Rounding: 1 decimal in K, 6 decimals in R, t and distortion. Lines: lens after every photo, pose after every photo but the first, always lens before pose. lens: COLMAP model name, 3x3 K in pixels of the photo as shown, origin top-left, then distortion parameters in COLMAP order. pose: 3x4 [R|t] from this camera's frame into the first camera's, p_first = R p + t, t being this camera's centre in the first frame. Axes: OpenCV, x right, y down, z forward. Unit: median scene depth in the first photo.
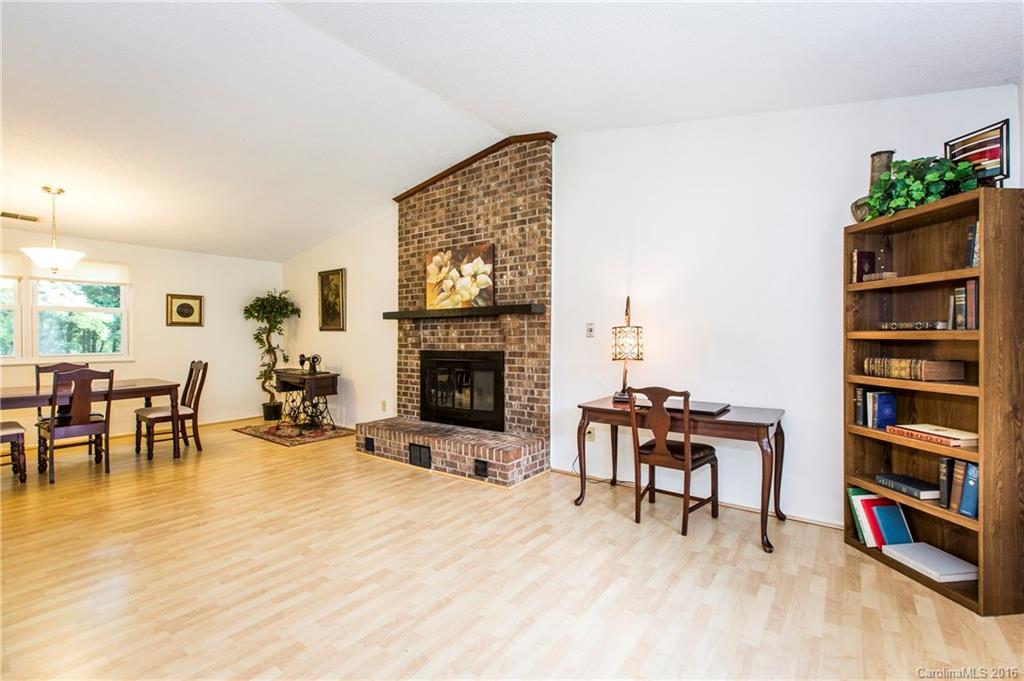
lens RADIAL K [[459.3, 0, 497.4], [0, 459.3, 334.2], [0, 0, 1]] dist [-0.000439, 0.000066]
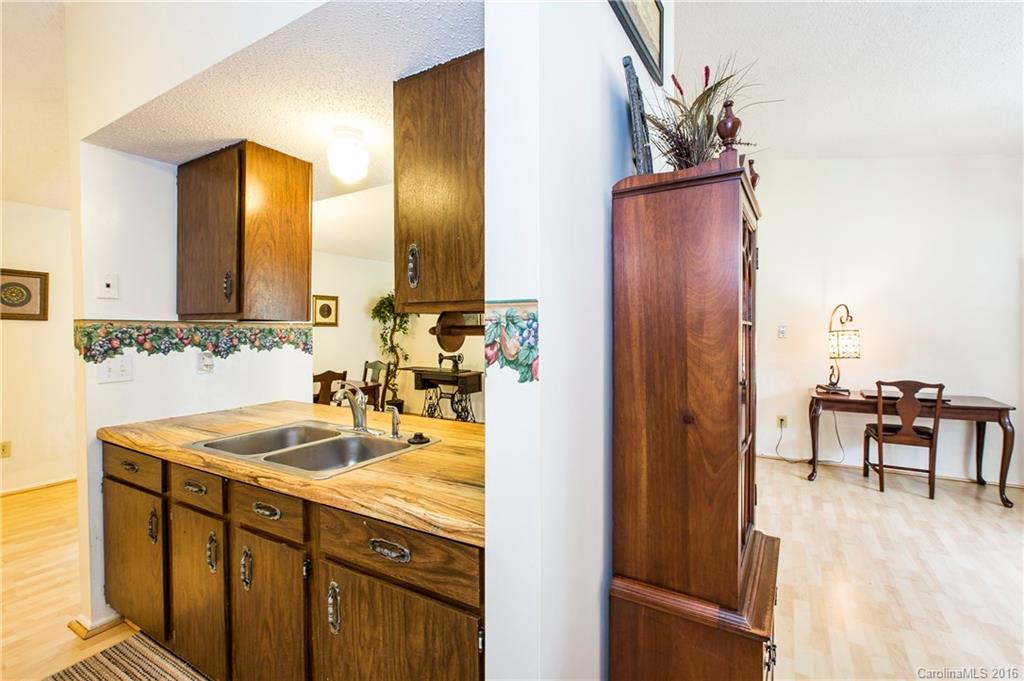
lens RADIAL K [[459.3, 0, 507.3], [0, 459.3, 337.4], [0, 0, 1]] dist [-0.000439, 0.000066]
pose [[0.994578, -0.004207, 0.103904, -0.584201], [0.002156, 0.999801, 0.019840, -0.019059], [-0.103967, -0.019508, 0.994389, -0.074904]]
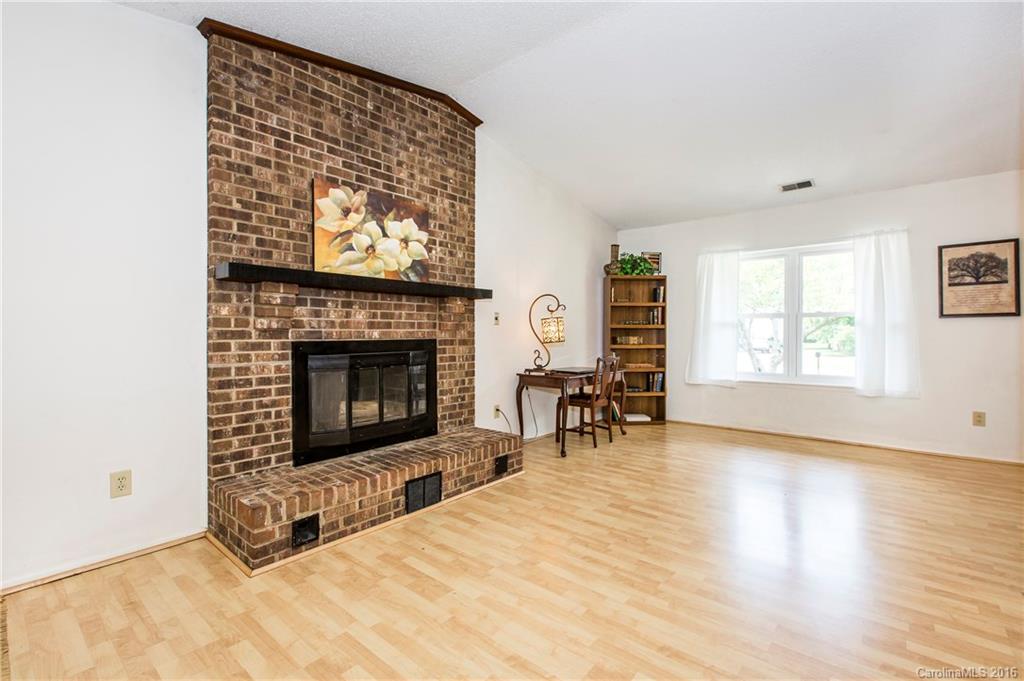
lens RADIAL K [[459.3, 0, 510.0], [0, 459.3, 334.6], [0, 0, 1]] dist [-0.000439, 0.000066]
pose [[0.045392, 0.005671, 0.998953, -0.883273], [-0.004752, 0.999974, -0.005461, 0.034635], [-0.998958, -0.004500, 0.045417, 0.876534]]
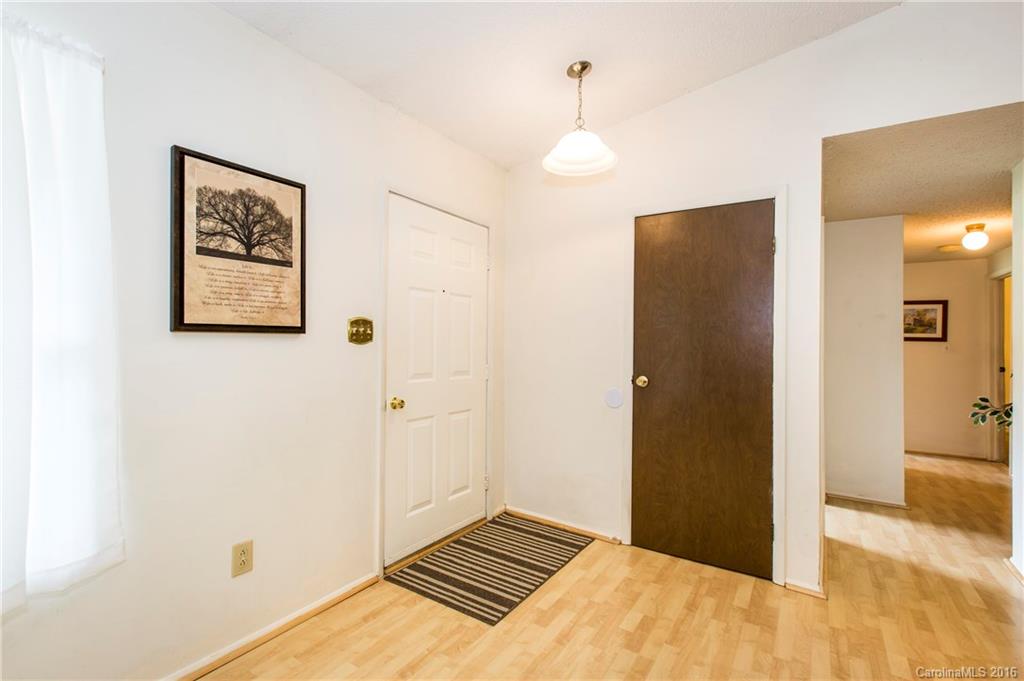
lens RADIAL K [[459.3, 0, 515.6], [0, 459.3, 334.4], [0, 0, 1]] dist [-0.000439, 0.000066]
pose [[-0.998710, 0.001786, -0.050743, -0.086622], [0.003070, 0.999677, -0.025225, 0.000308], [0.050682, -0.025349, -0.998393, 0.373089]]
